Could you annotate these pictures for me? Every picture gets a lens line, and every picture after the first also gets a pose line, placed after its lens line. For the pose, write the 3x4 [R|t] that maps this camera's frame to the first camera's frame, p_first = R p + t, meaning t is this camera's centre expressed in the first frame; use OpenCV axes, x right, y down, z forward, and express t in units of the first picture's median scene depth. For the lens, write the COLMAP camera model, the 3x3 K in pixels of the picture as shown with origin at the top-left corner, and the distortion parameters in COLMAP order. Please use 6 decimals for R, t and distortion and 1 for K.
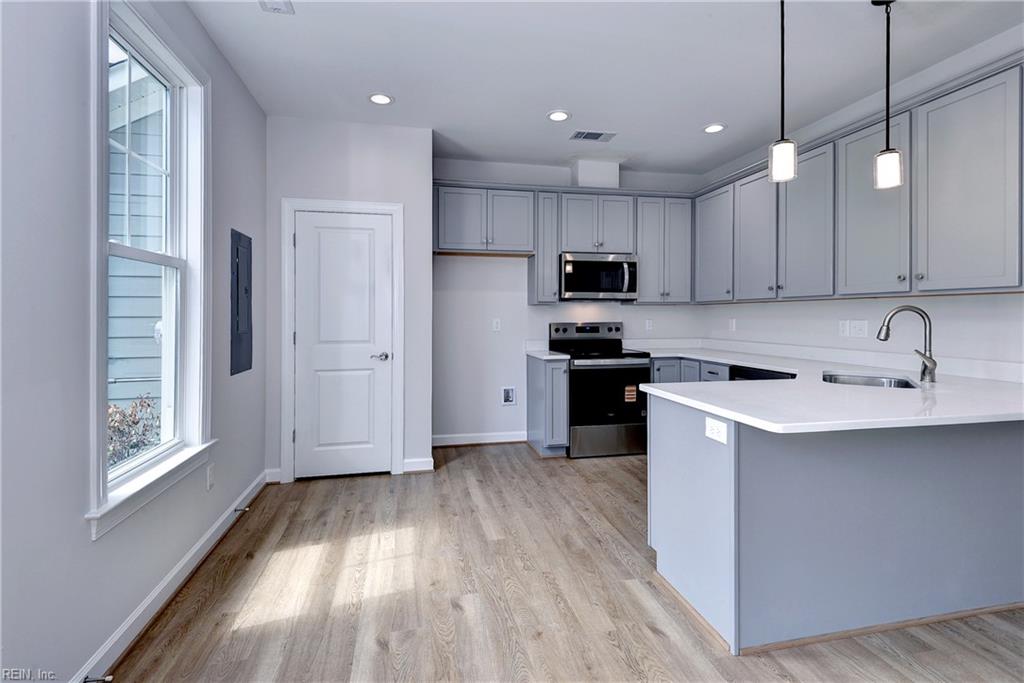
lens RADIAL K [[469.1, 0, 508.3], [0, 469.1, 316.6], [0, 0, 1]] dist [-0.000475, -0.000123]
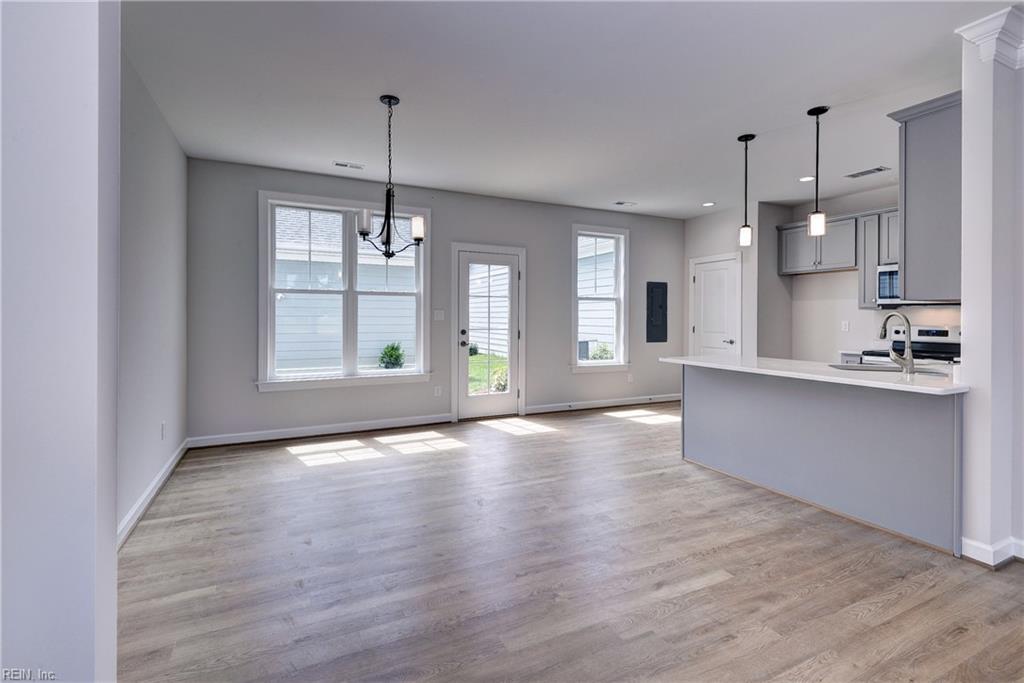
lens RADIAL K [[477.7, 0, 510.6], [0, 477.7, 314.8], [0, 0, 1]] dist [-0.002474, -0.000596]
pose [[0.237291, -0.000287, -0.971439, 1.152523], [-0.008660, 0.999960, -0.002410, -0.002065], [0.971400, 0.008985, 0.237279, -0.193715]]
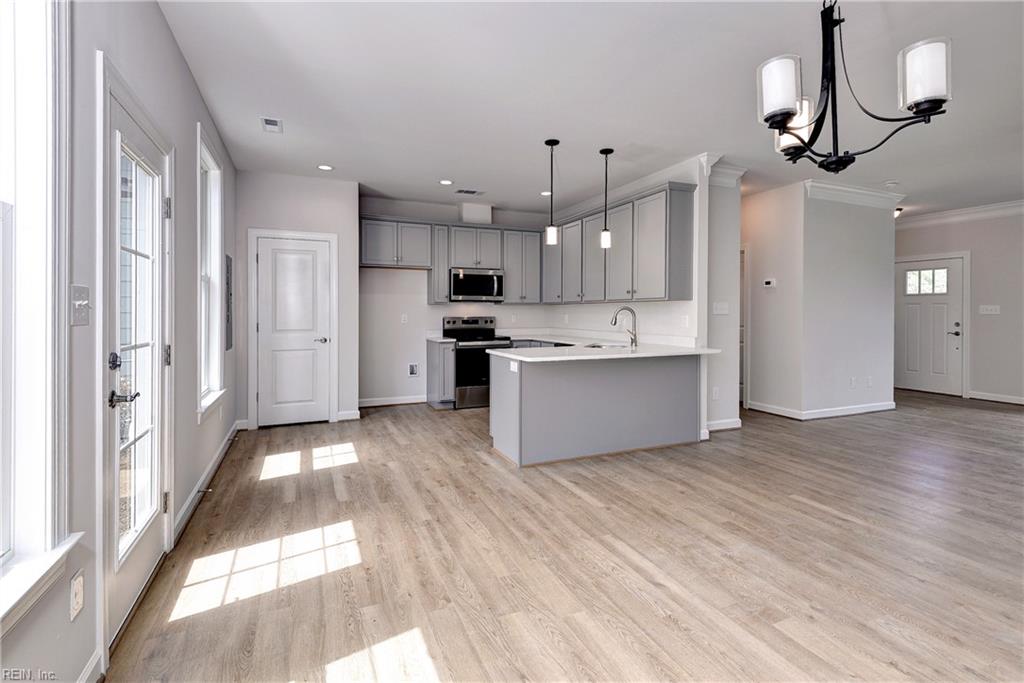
lens RADIAL K [[470.4, 0, 511.8], [0, 470.4, 315.4], [0, 0, 1]] dist [0.028807, -0.000181]
pose [[0.978987, -0.000603, 0.203920, 0.002294], [-0.000401, 0.999988, 0.004885, 0.001391], [-0.203920, -0.004864, 0.978975, -0.492104]]
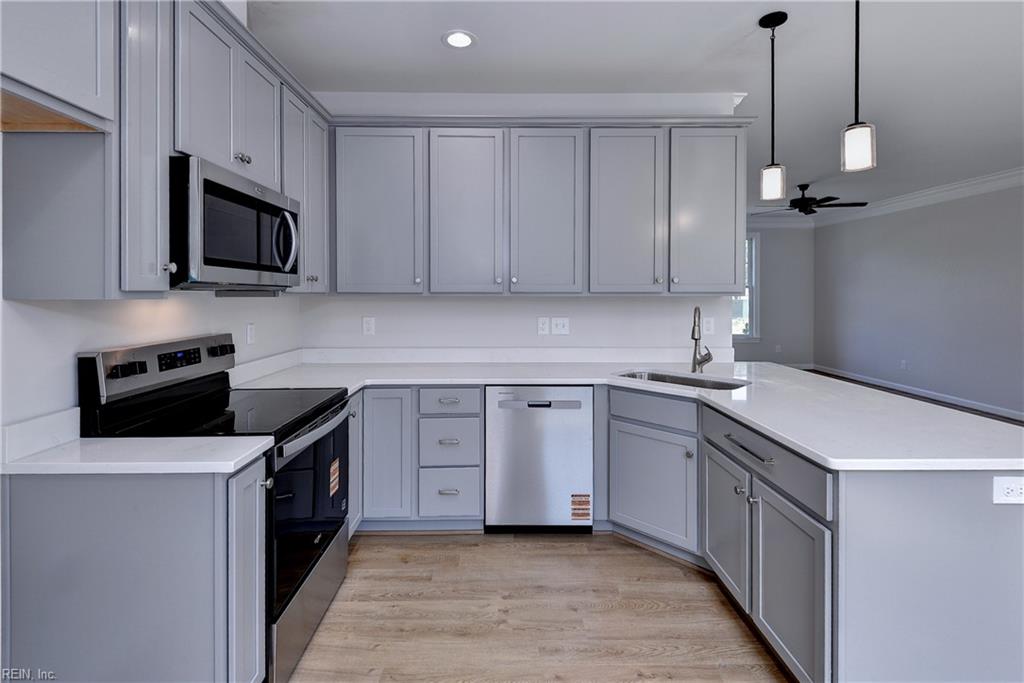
lens RADIAL K [[483.2, 0, 508.1], [0, 483.2, 286.0], [0, 0, 1]] dist [0.026334, -0.015791]
pose [[0.204109, 0.014354, 0.978843, -0.223648], [0.002472, 0.999882, -0.015178, -0.033077], [-0.978945, 0.005518, 0.204050, 0.750661]]
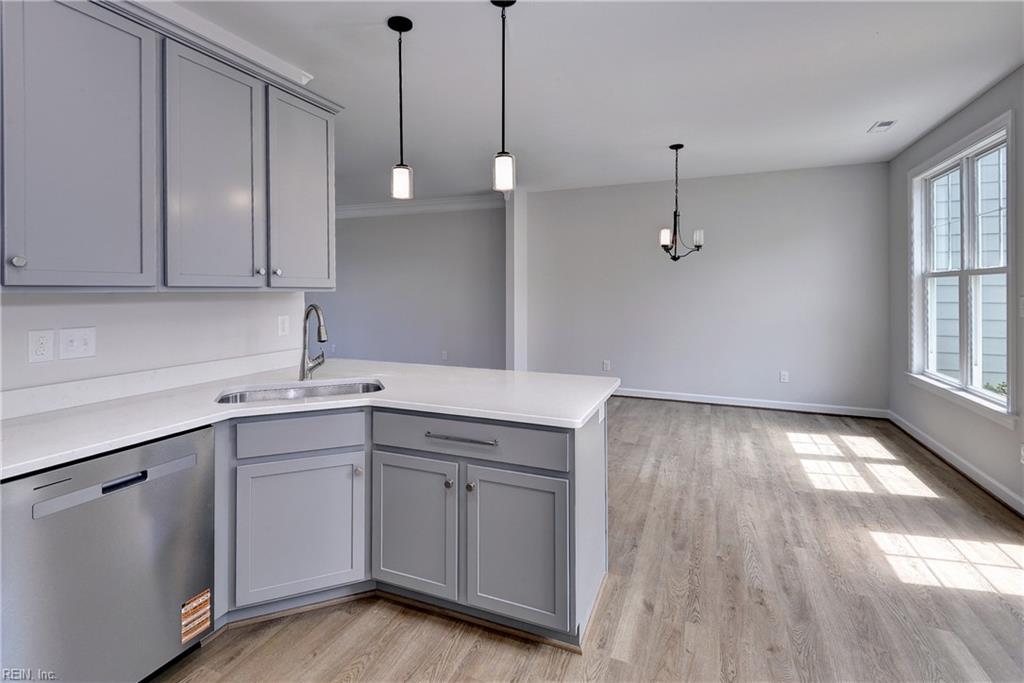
lens RADIAL K [[483.2, 0, 508.1], [0, 483.2, 286.0], [0, 0, 1]] dist [0.026334, -0.015791]
pose [[-0.822734, 0.003957, 0.568413, -0.029285], [0.000131, 0.999977, -0.006771, -0.031550], [-0.568427, -0.005496, -0.822716, 0.988885]]
